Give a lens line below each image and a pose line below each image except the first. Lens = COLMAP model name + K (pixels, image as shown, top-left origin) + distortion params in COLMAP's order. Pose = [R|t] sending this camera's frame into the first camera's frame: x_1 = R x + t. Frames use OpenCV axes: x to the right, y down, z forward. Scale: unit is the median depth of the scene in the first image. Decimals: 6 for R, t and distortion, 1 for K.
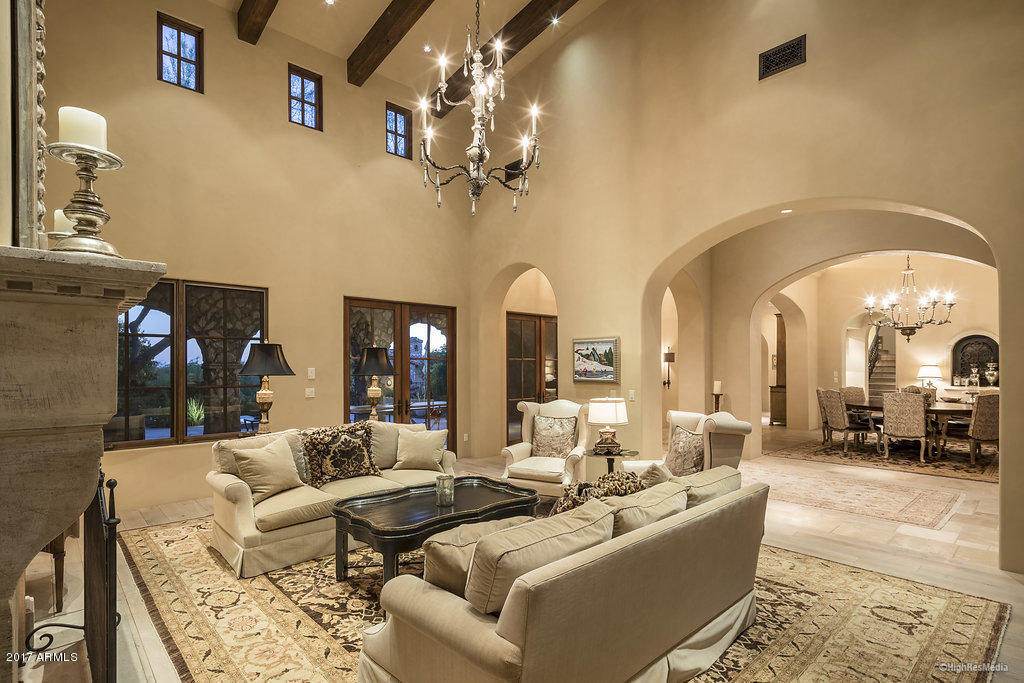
lens RADIAL K [[506.1, 0, 510.2], [0, 506.1, 358.6], [0, 0, 1]] dist [0.005121, 0.000874]
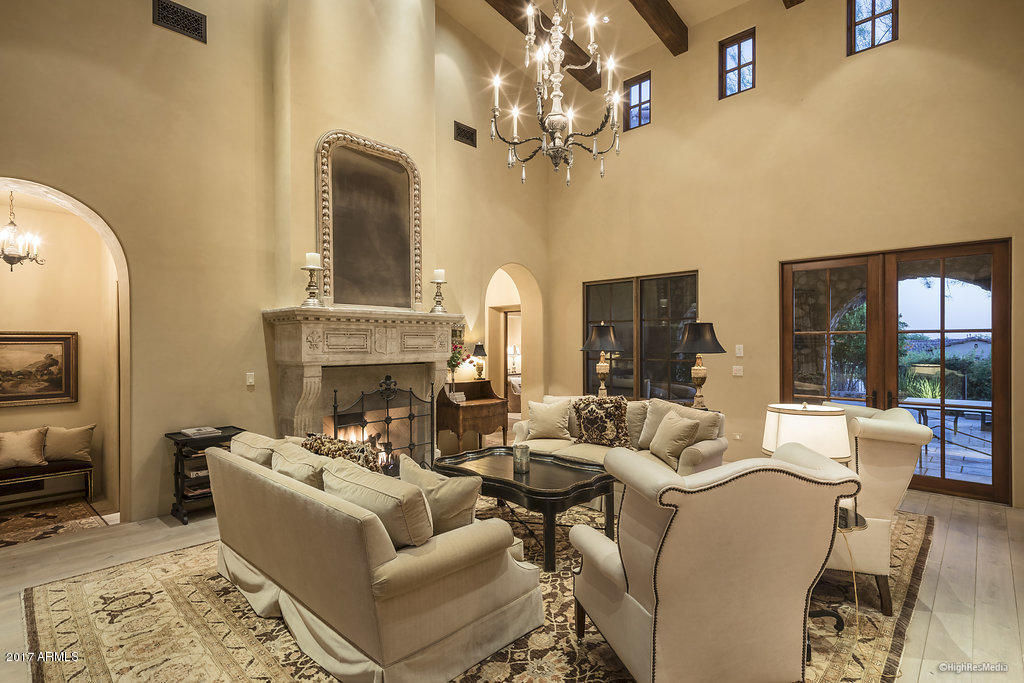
lens RADIAL K [[506.1, 0, 507.2], [0, 506.1, 347.2], [0, 0, 1]] dist [0.005121, 0.000874]
pose [[0.039692, 0.007418, -0.999184, 0.567149], [0.011790, 0.999899, 0.007892, 0.009479], [0.999142, -0.012094, 0.039600, 0.559694]]
